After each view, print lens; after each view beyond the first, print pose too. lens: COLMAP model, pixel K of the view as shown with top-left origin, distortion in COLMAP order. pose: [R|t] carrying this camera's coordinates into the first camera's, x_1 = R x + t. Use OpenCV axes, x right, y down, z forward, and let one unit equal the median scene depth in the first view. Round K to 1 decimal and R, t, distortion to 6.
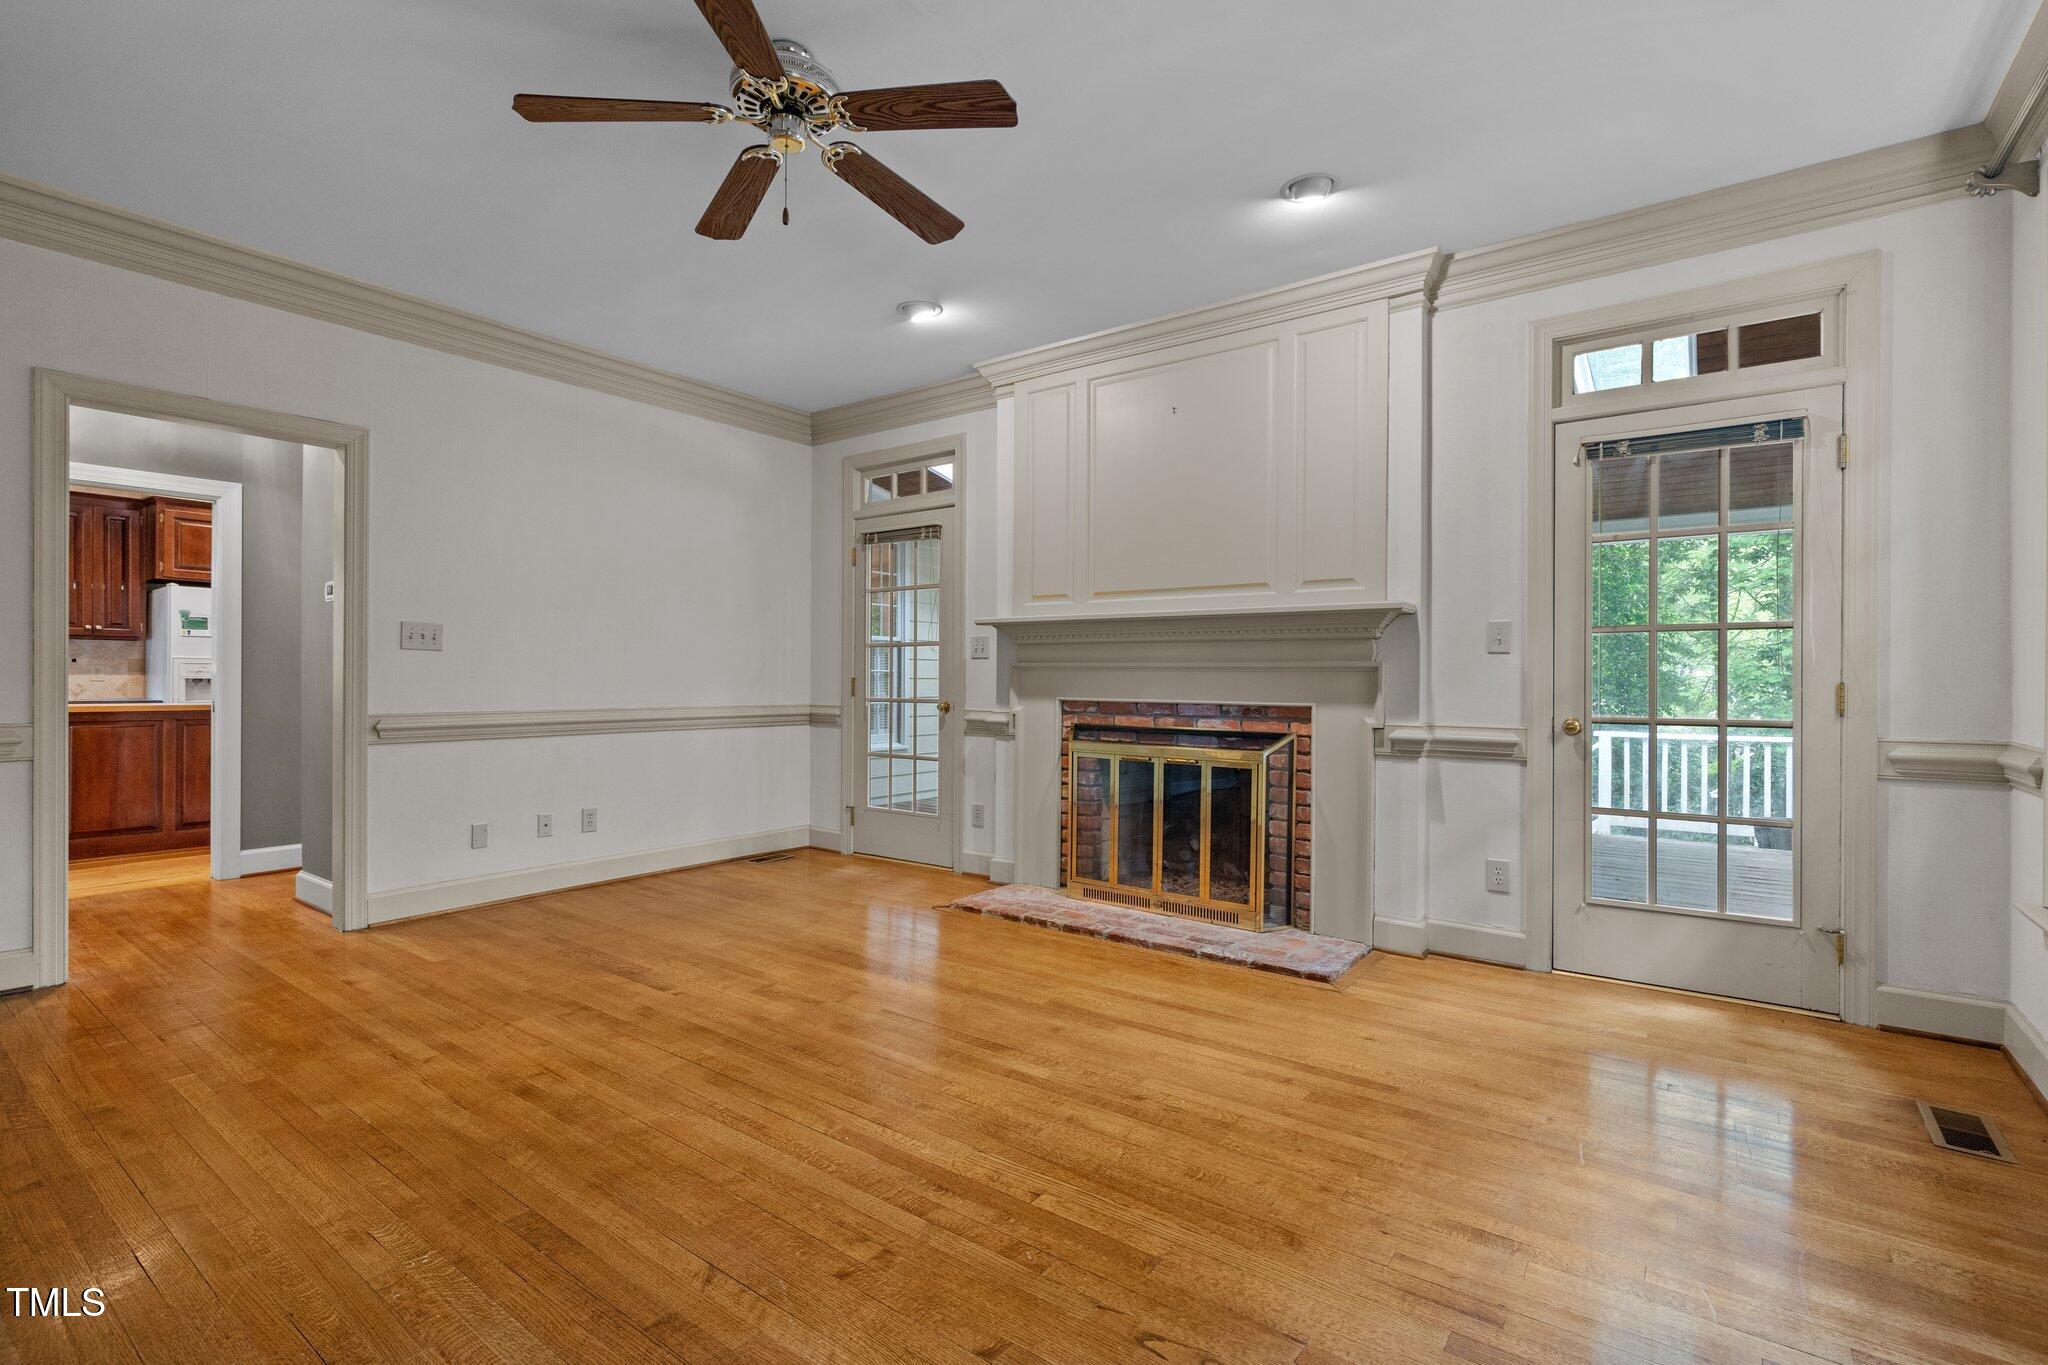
lens RADIAL K [[926.9, 0, 1024.0], [0, 926.9, 682.5], [0, 0, 1]] dist [-0.000040, -0.000070]
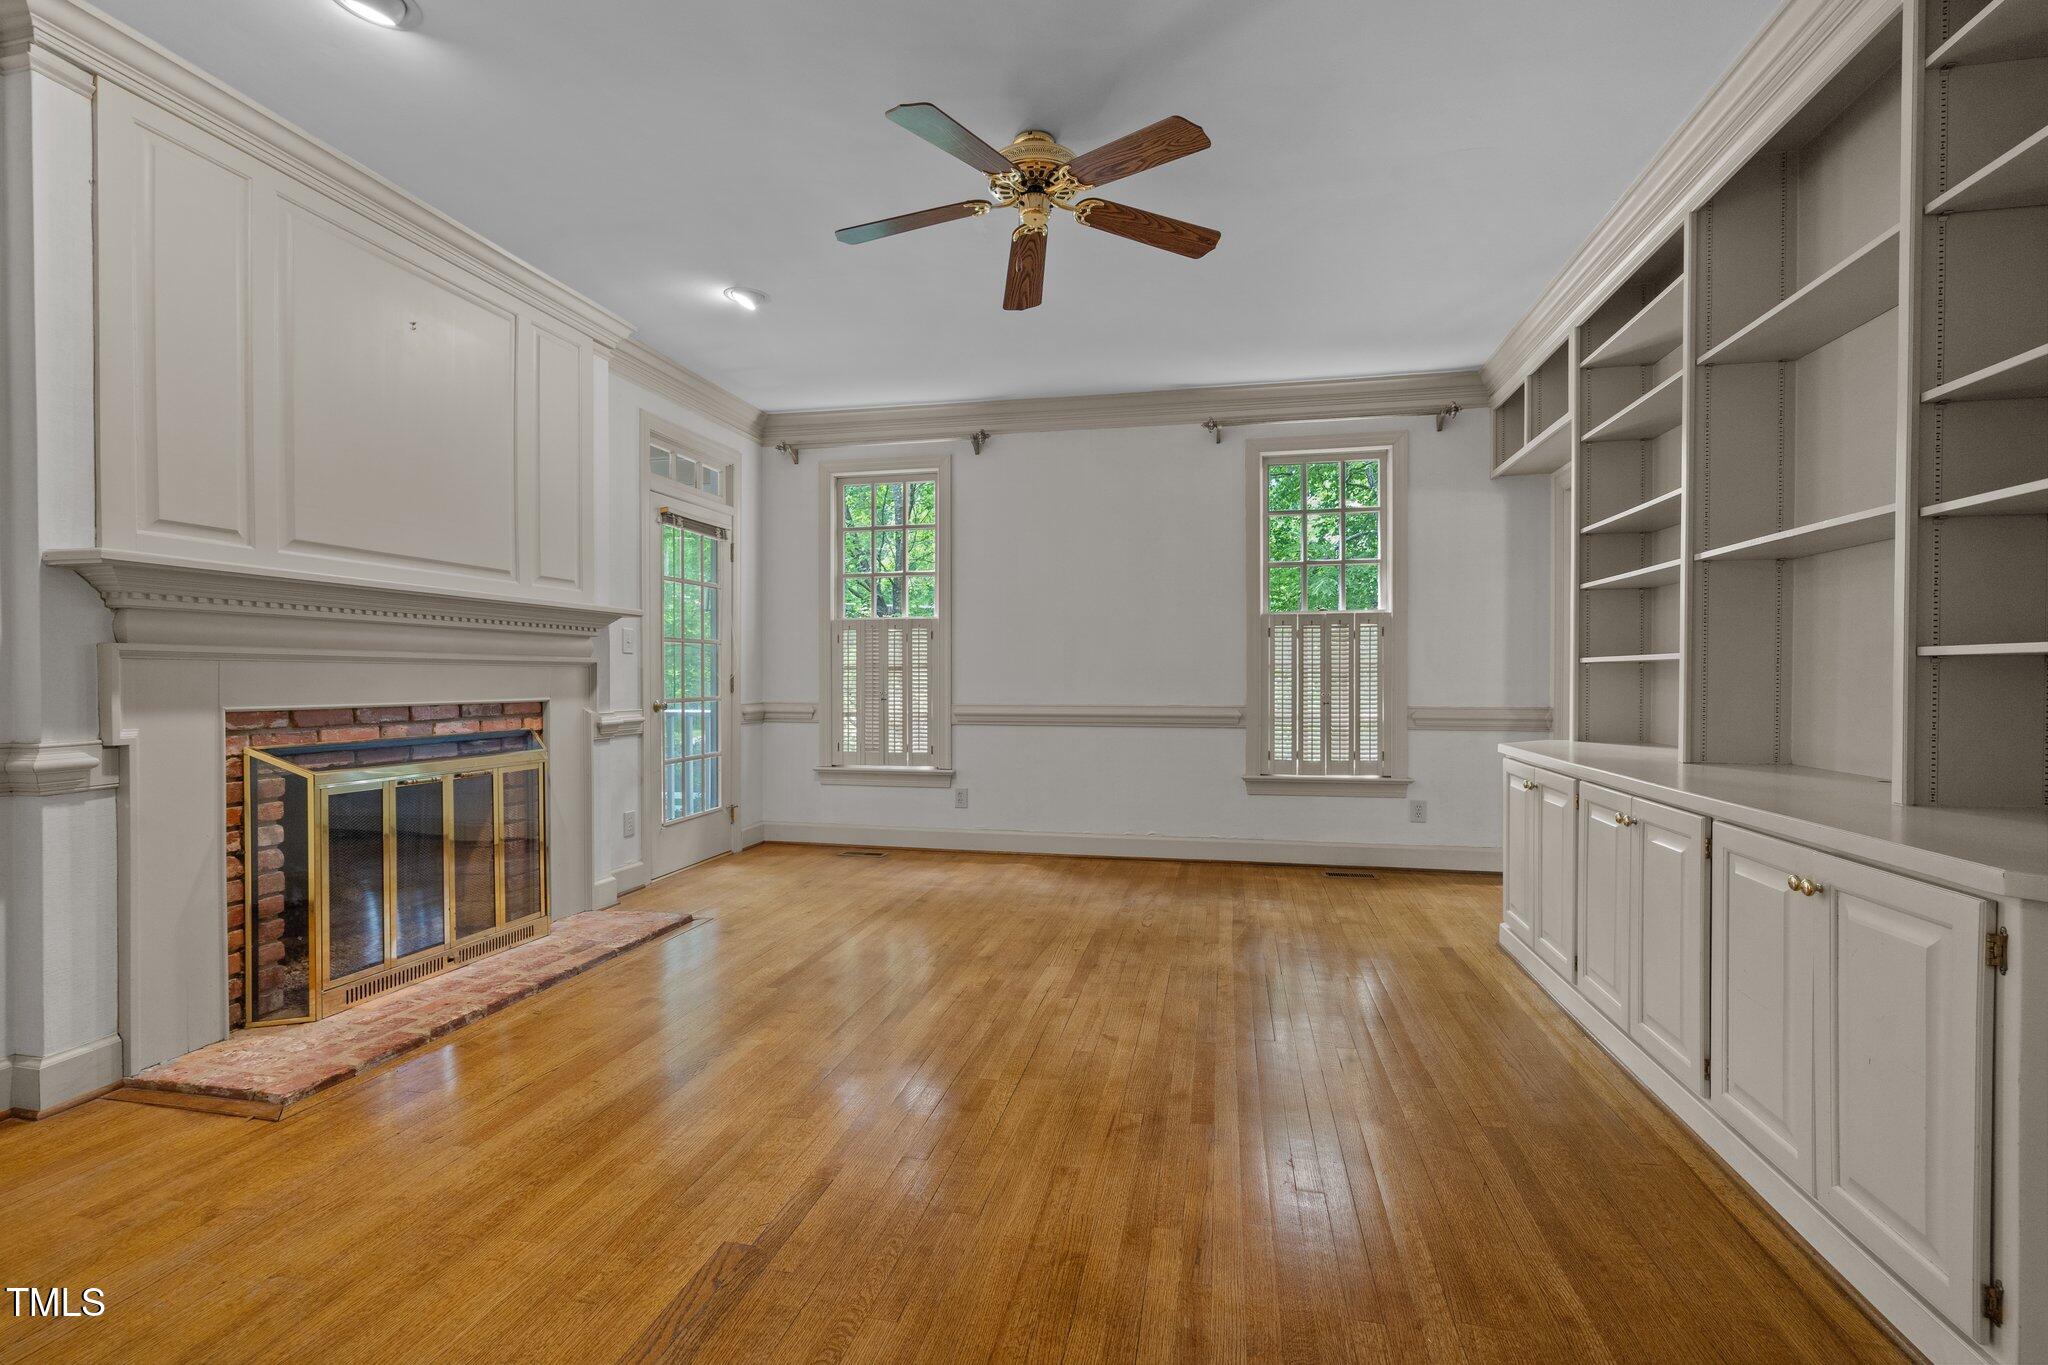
lens RADIAL K [[926.9, 0, 1024.0], [0, 926.9, 682.5], [0, 0, 1]] dist [-0.000040, -0.000070]
pose [[-0.406334, -0.012740, 0.913636, -0.784762], [0.003593, 0.999873, 0.015540, -0.007507], [-0.913718, 0.009598, -0.406236, 0.883713]]
